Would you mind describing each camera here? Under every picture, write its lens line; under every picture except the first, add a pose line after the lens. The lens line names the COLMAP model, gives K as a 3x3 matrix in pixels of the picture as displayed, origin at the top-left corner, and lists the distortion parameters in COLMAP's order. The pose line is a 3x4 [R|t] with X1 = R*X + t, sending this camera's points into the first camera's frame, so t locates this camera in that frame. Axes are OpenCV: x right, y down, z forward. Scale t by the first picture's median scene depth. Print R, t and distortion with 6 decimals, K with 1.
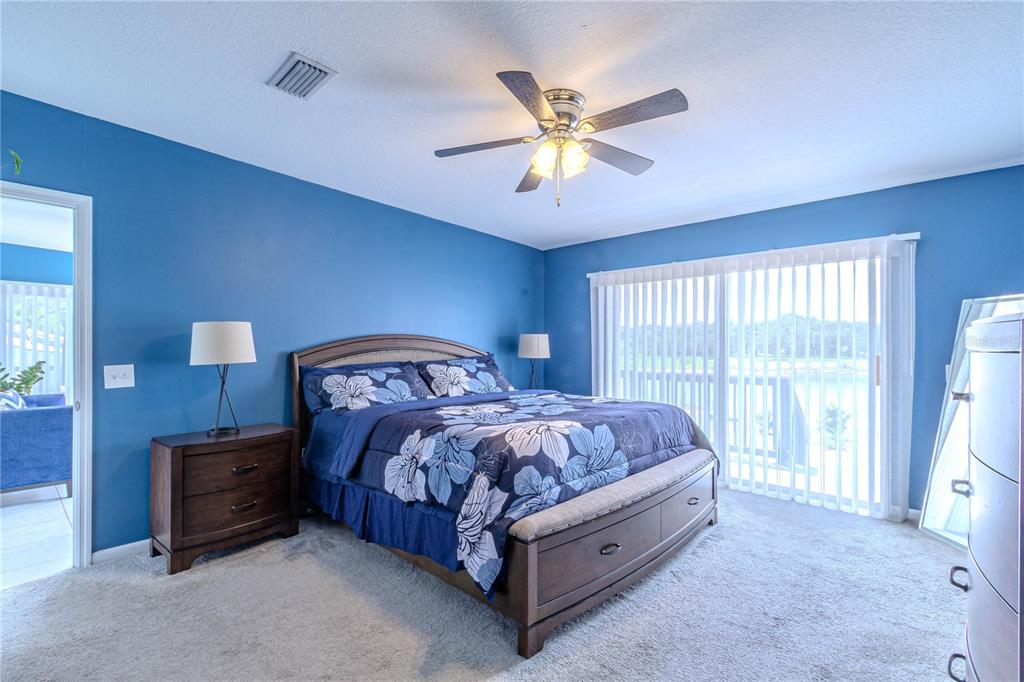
lens RADIAL K [[467.8, 0, 508.9], [0, 467.8, 347.8], [0, 0, 1]] dist [0.003073, -0.000380]
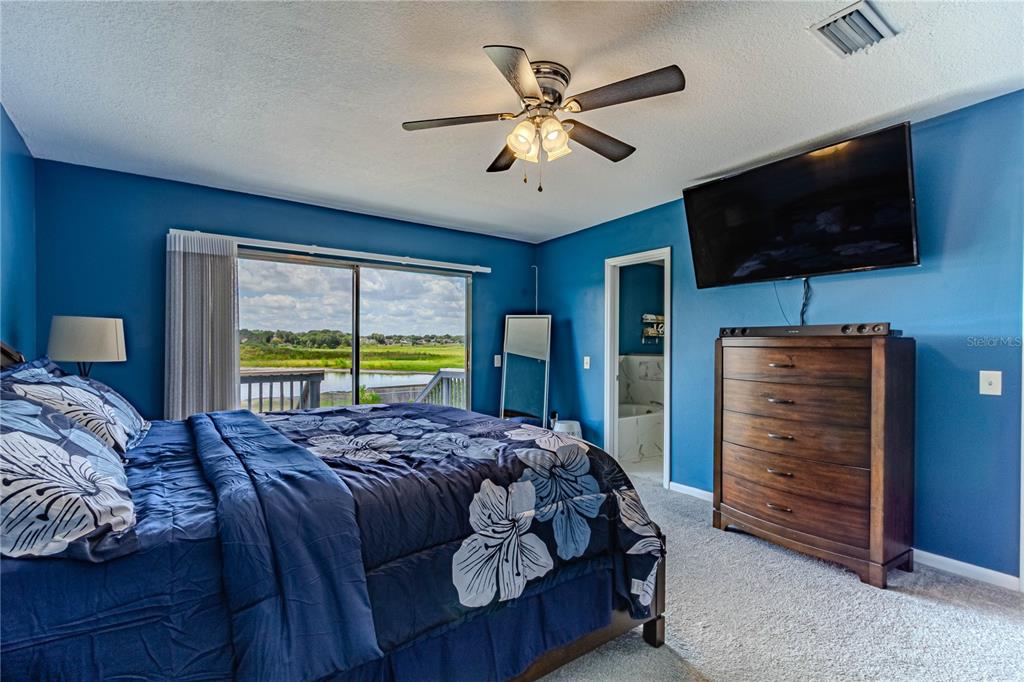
lens RADIAL K [[467.8, 0, 508.9], [0, 467.8, 347.8], [0, 0, 1]] dist [0.003073, -0.000380]
pose [[0.187579, -0.005596, 0.982234, -0.725971], [-0.006844, 0.999952, 0.007004, -0.001248], [-0.982226, -0.008037, 0.187532, 0.792069]]
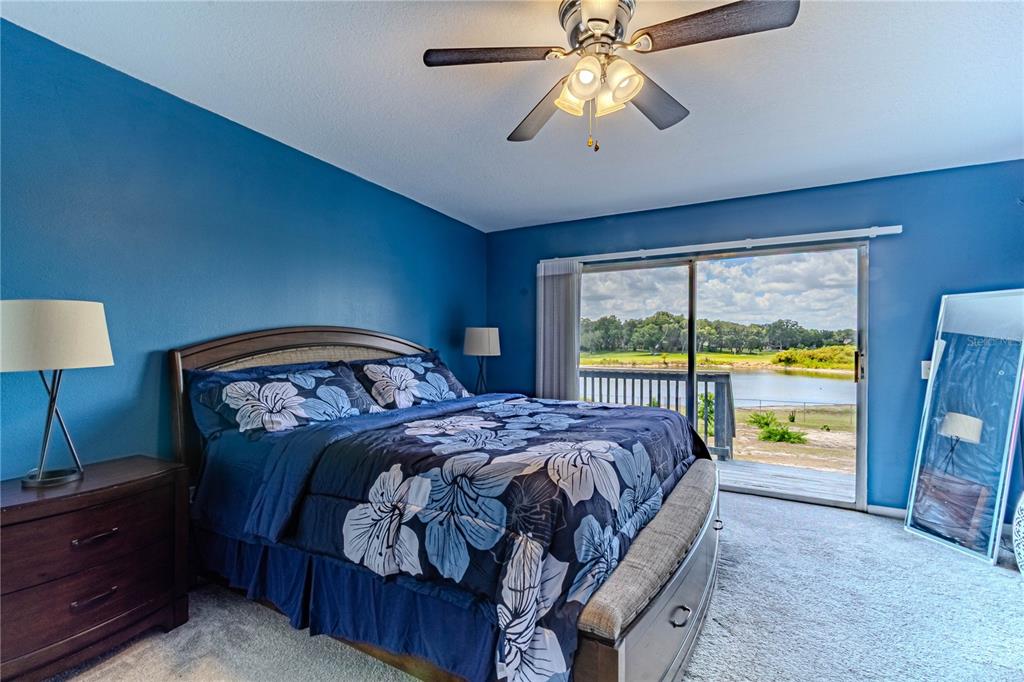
lens RADIAL K [[467.8, 0, 508.9], [0, 467.8, 347.8], [0, 0, 1]] dist [0.003073, -0.000380]
pose [[0.974579, -0.001768, 0.224035, -0.172703], [-0.000156, 0.999963, 0.008568, 0.000919], [-0.224042, -0.008385, 0.974543, 0.280722]]
